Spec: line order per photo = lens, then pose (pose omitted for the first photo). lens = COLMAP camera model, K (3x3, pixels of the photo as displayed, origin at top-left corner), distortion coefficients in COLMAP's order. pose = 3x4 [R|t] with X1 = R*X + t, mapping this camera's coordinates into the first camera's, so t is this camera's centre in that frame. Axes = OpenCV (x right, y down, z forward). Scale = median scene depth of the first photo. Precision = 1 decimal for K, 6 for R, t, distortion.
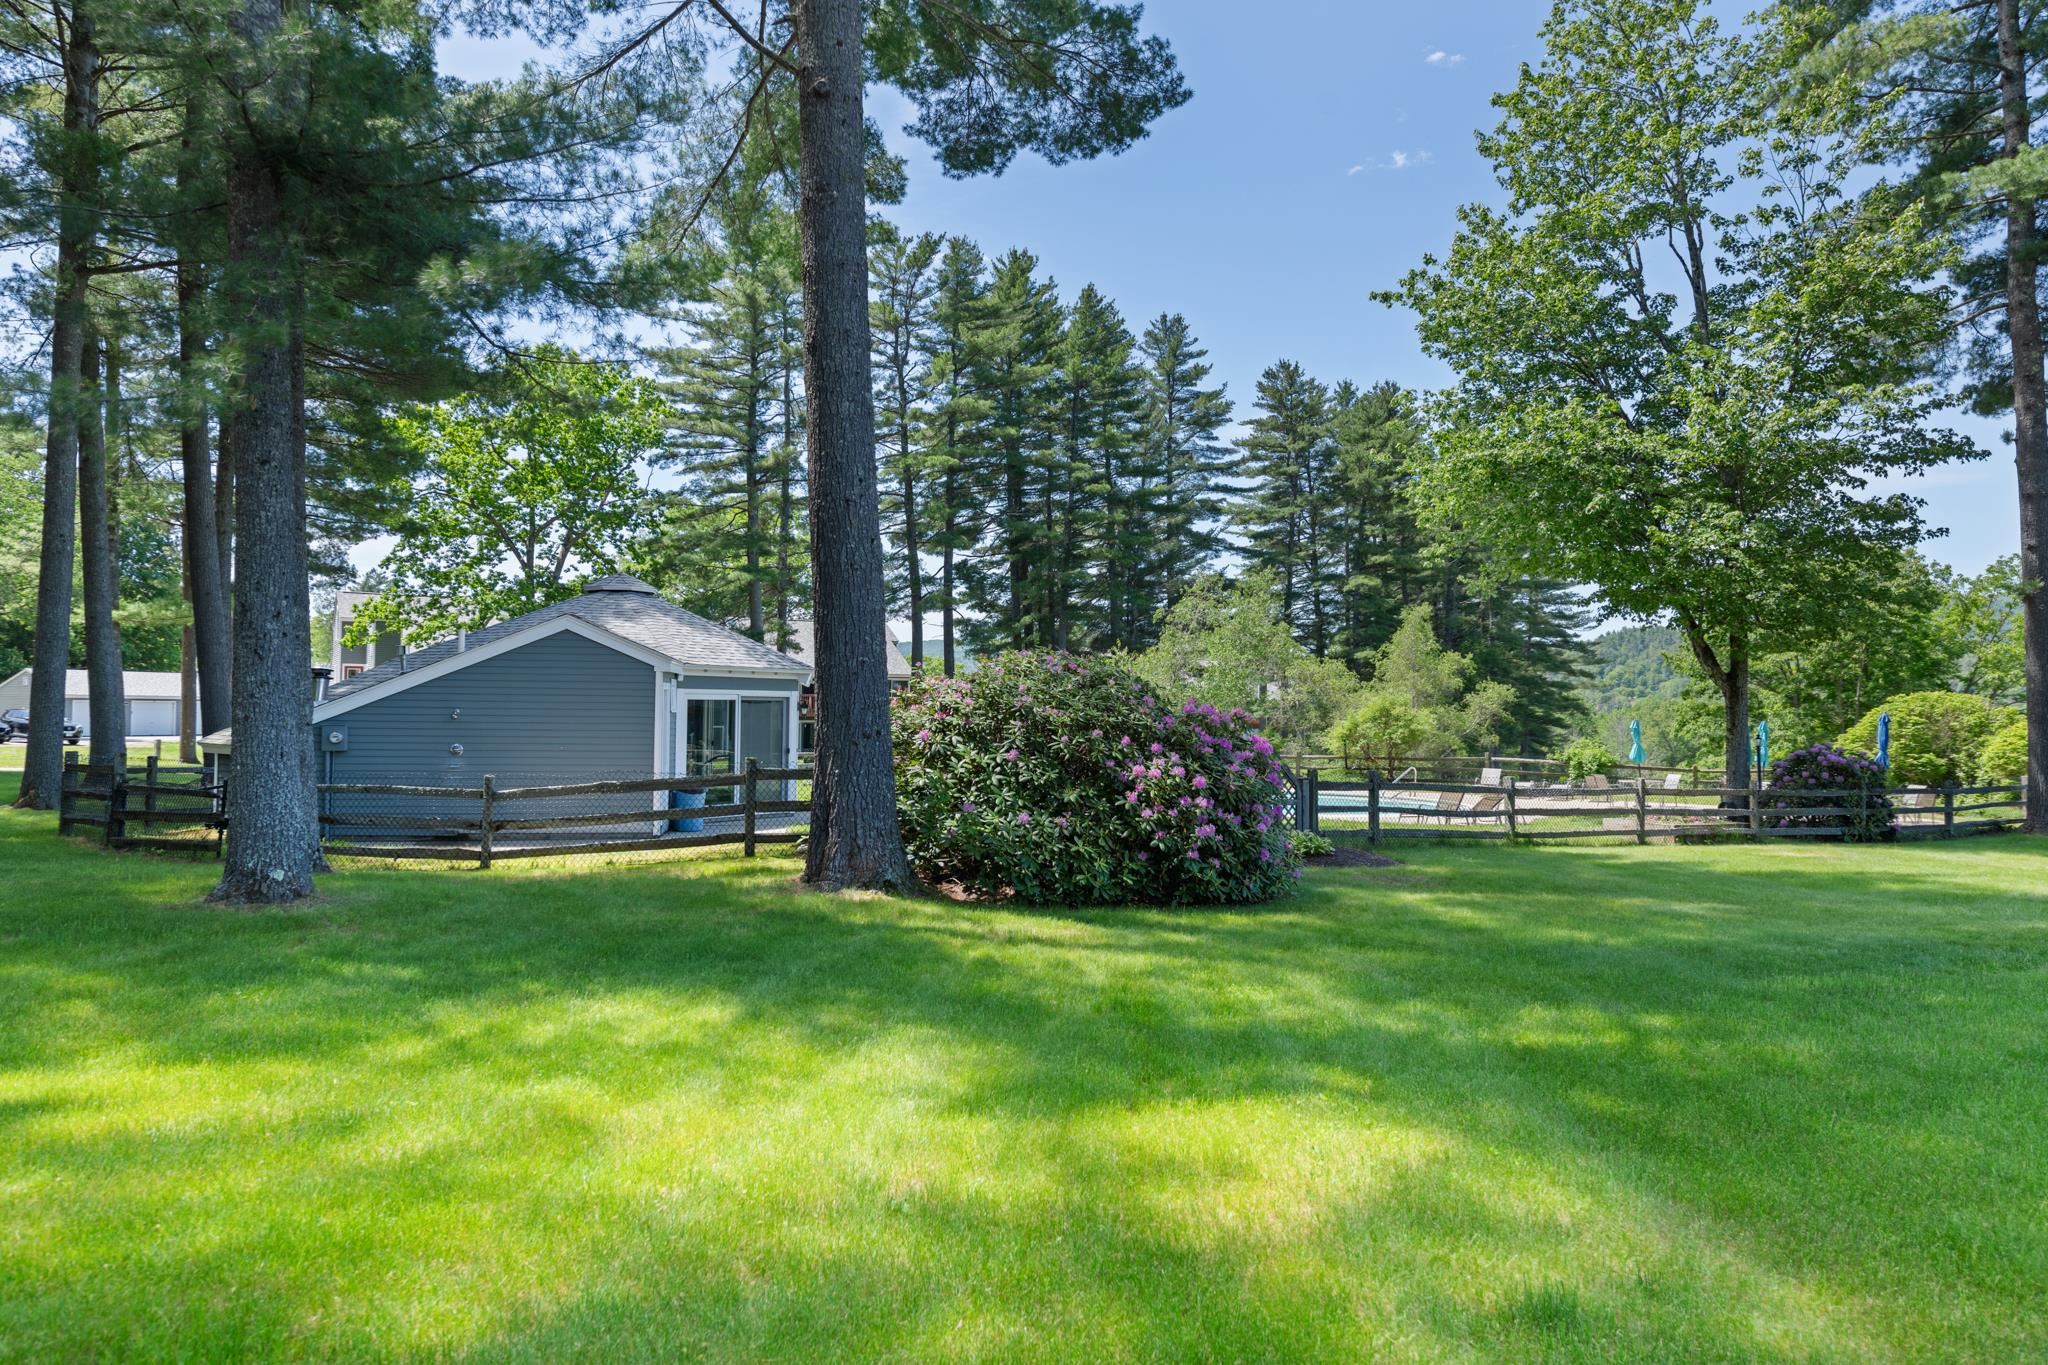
lens RADIAL K [[1427.3, 0, 1024.0], [0, 1427.3, 682.5], [0, 0, 1]] dist [-0.000730, -0.000164]
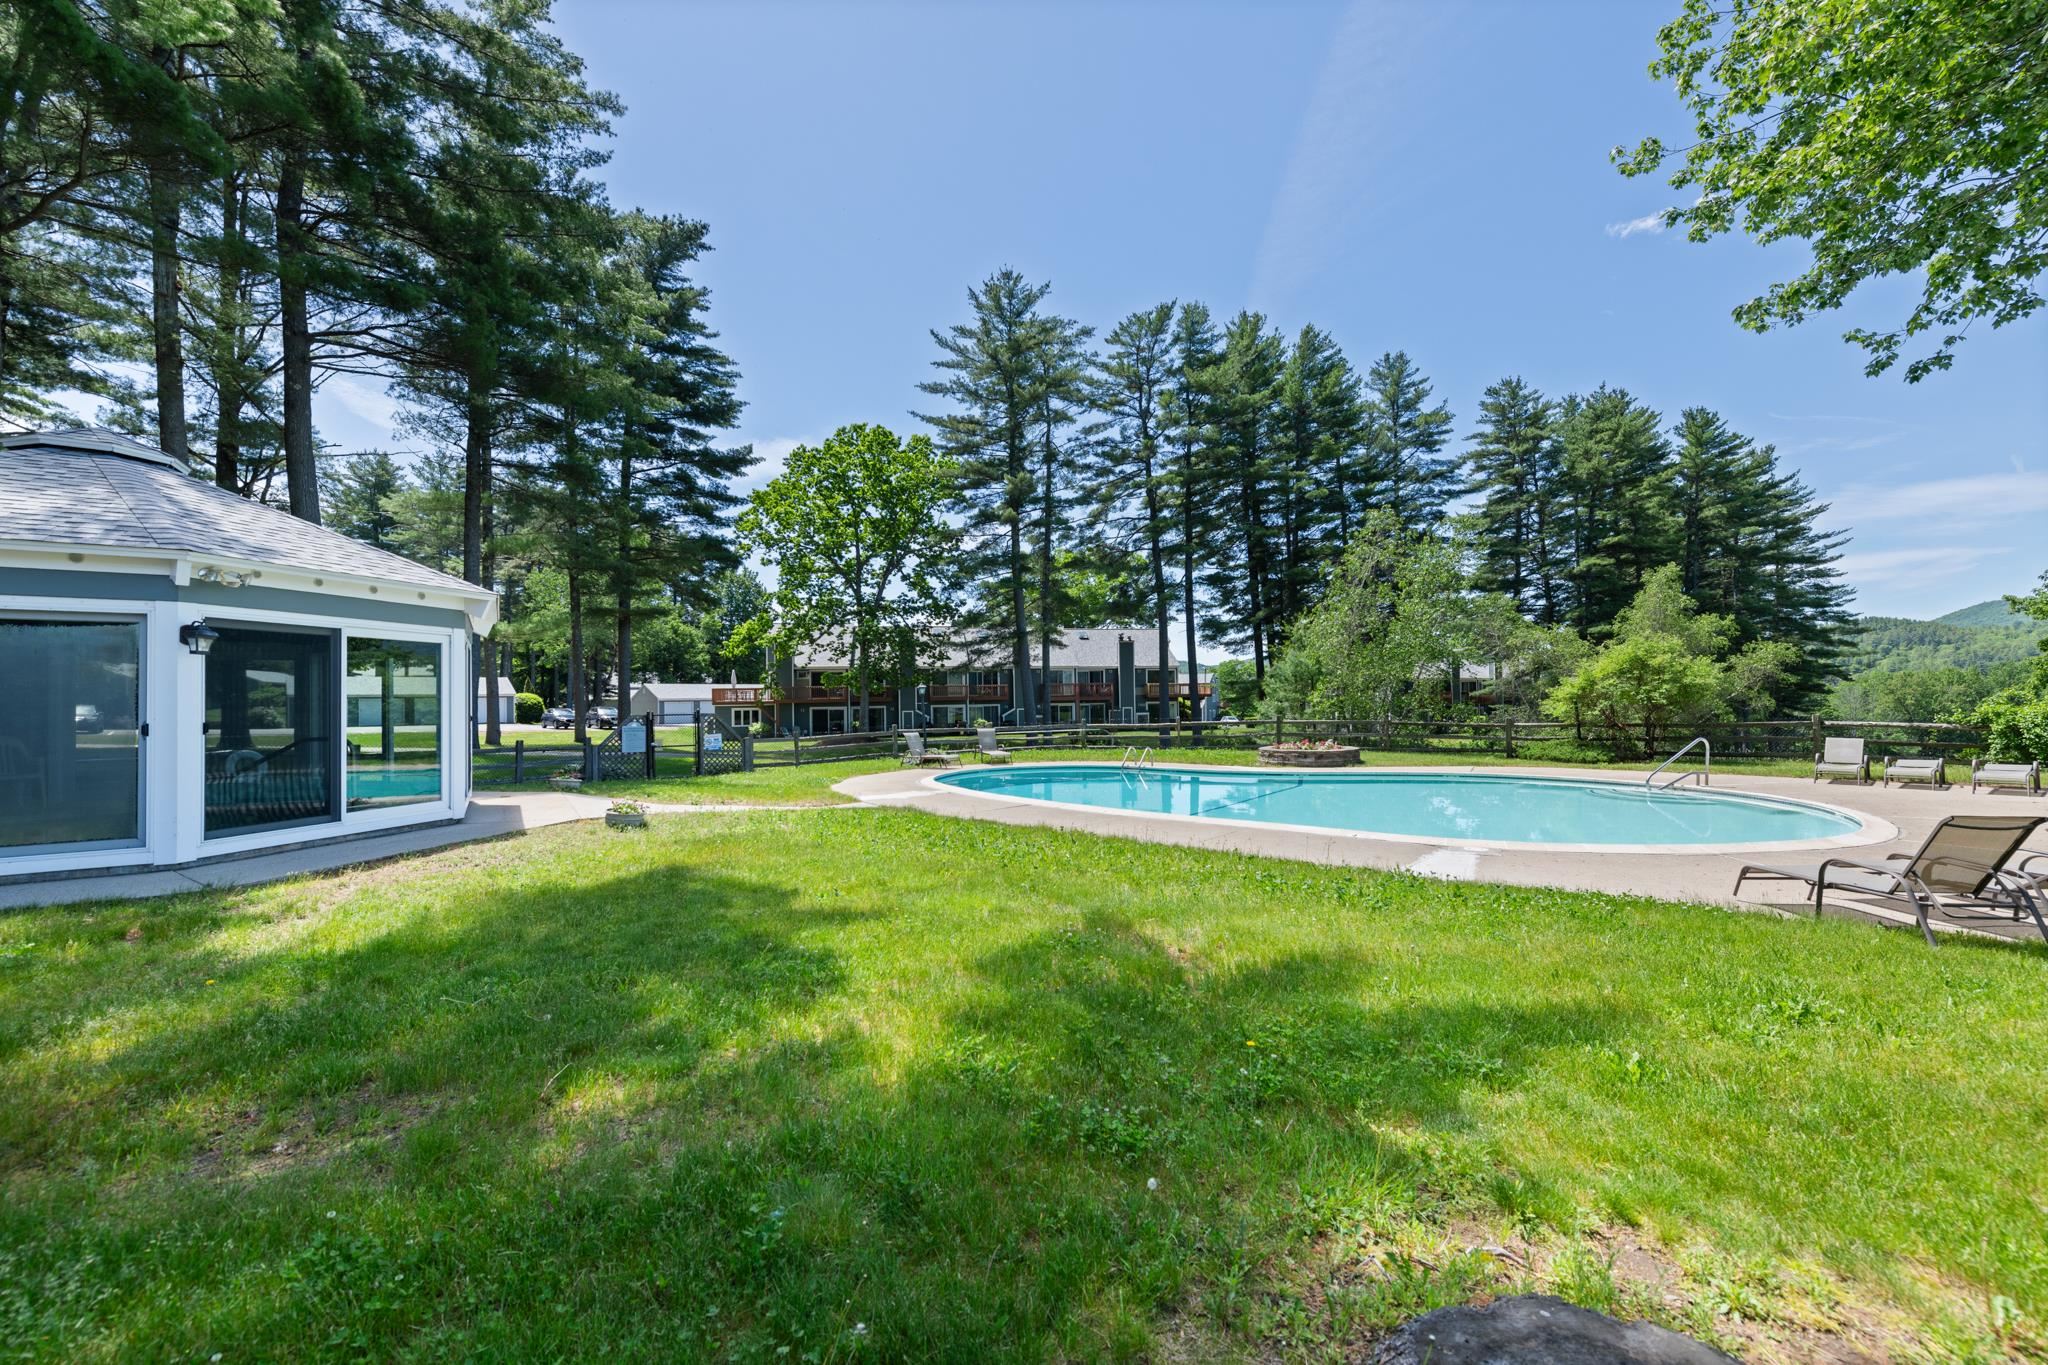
lens RADIAL K [[805.1, 0, 1023.9], [0, 805.1, 698.4], [0, 0, 1]] dist [0.000573, -0.000053]
pose [[0.926815, -0.029300, -0.374374, 0.061387], [0.034022, 0.999403, 0.006010, 0.013981], [0.373974, -0.018308, 0.927258, 0.267095]]
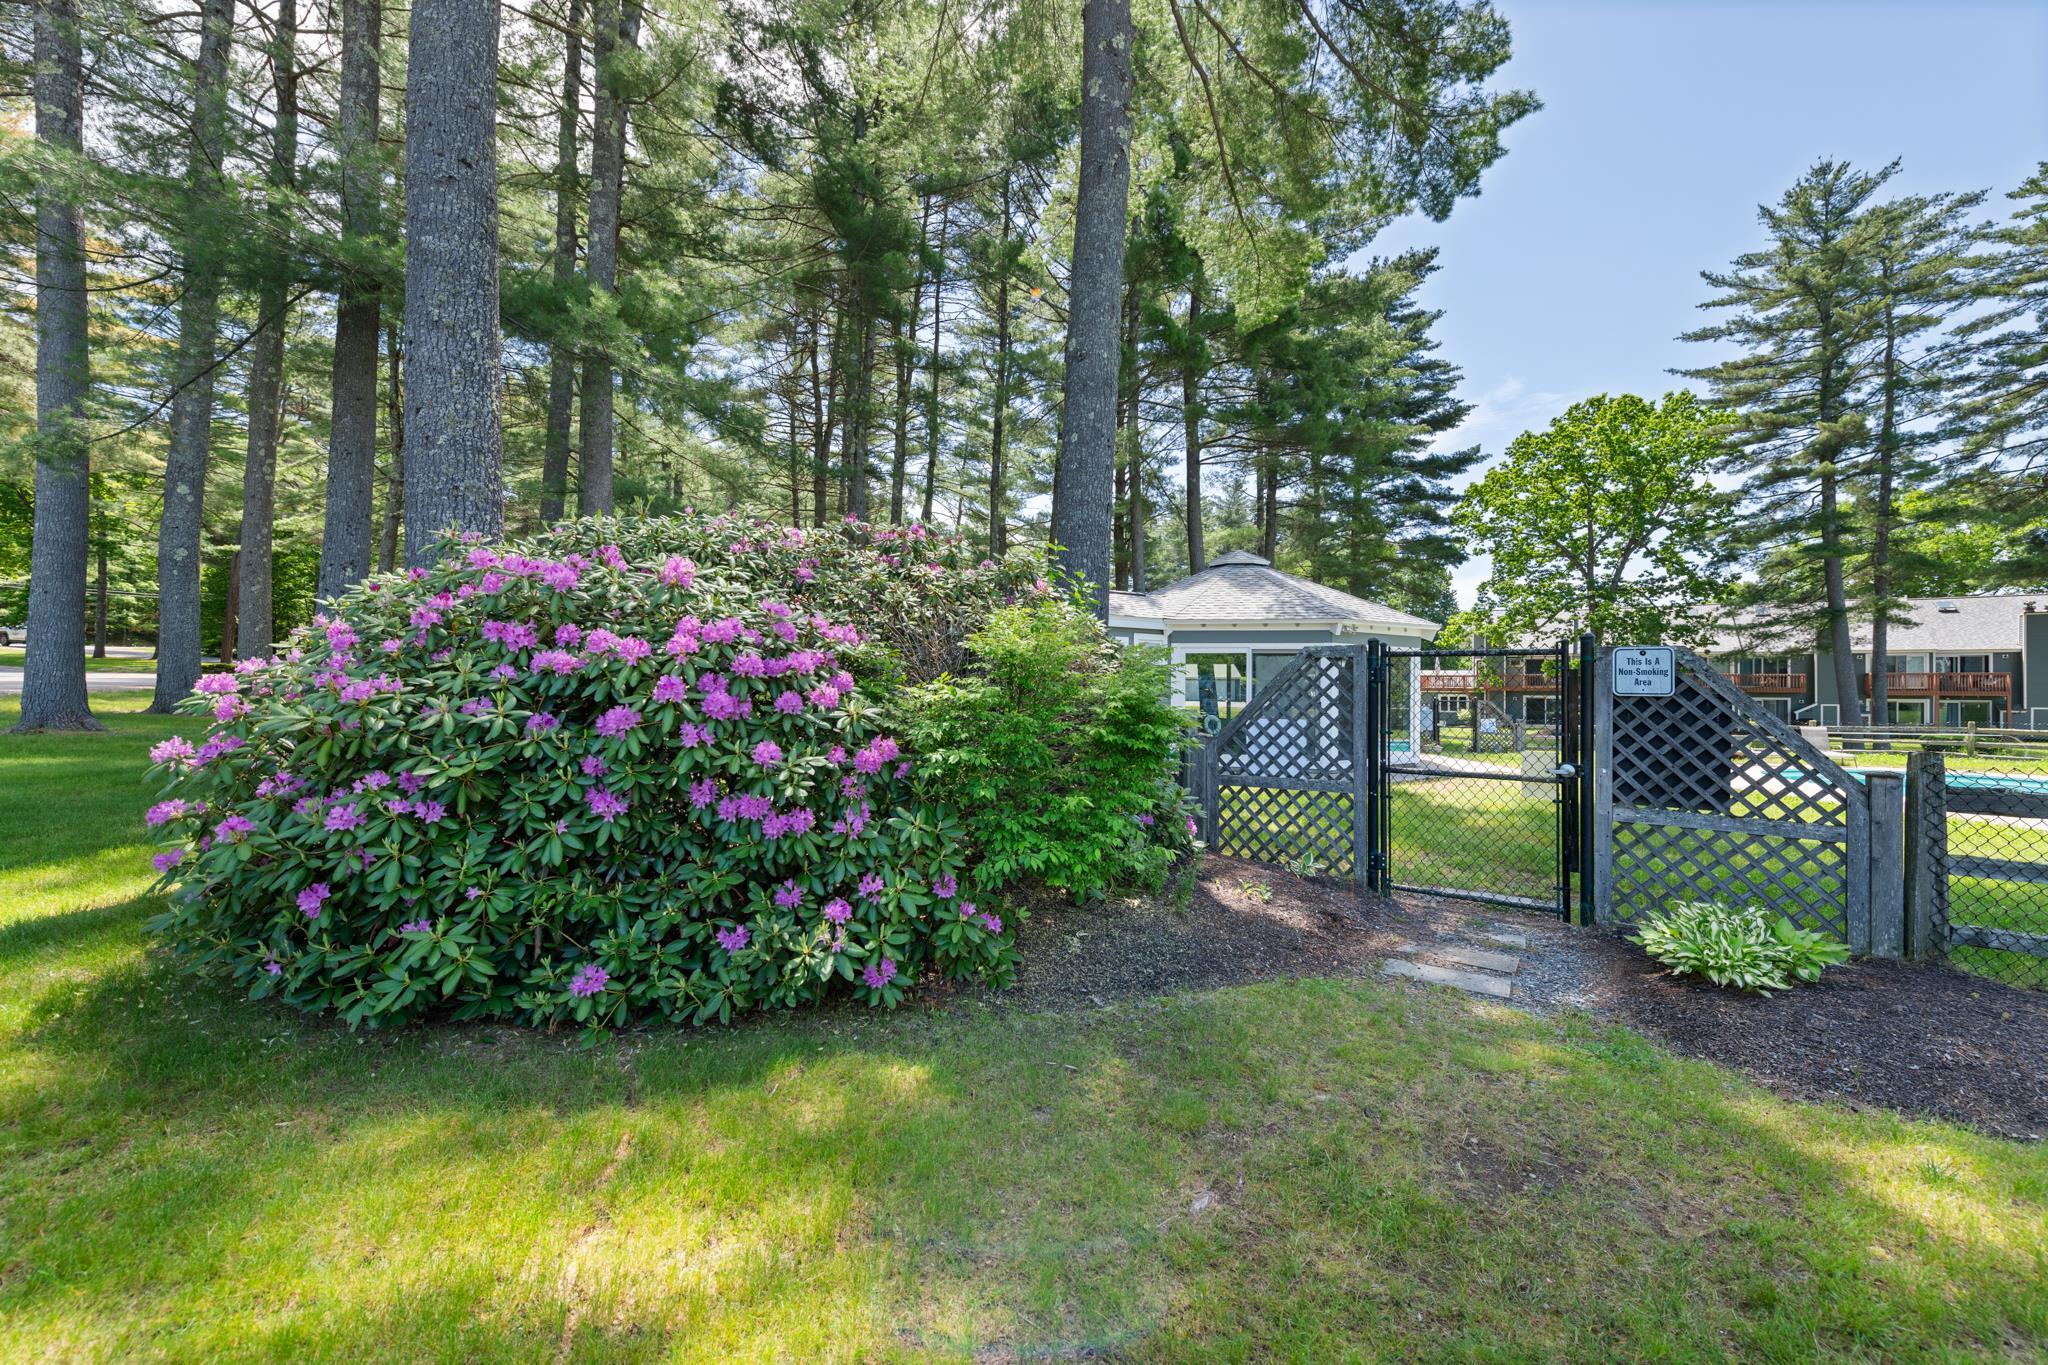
lens RADIAL K [[800.2, 0, 1026.7], [0, 800.2, 686.4], [0, 0, 1]] dist [-0.000199, -0.000407]
pose [[0.407577, -0.013178, -0.913076, 0.074714], [0.014183, 0.999867, -0.008100, 0.011463], [0.913061, -0.009649, 0.407710, 0.190474]]
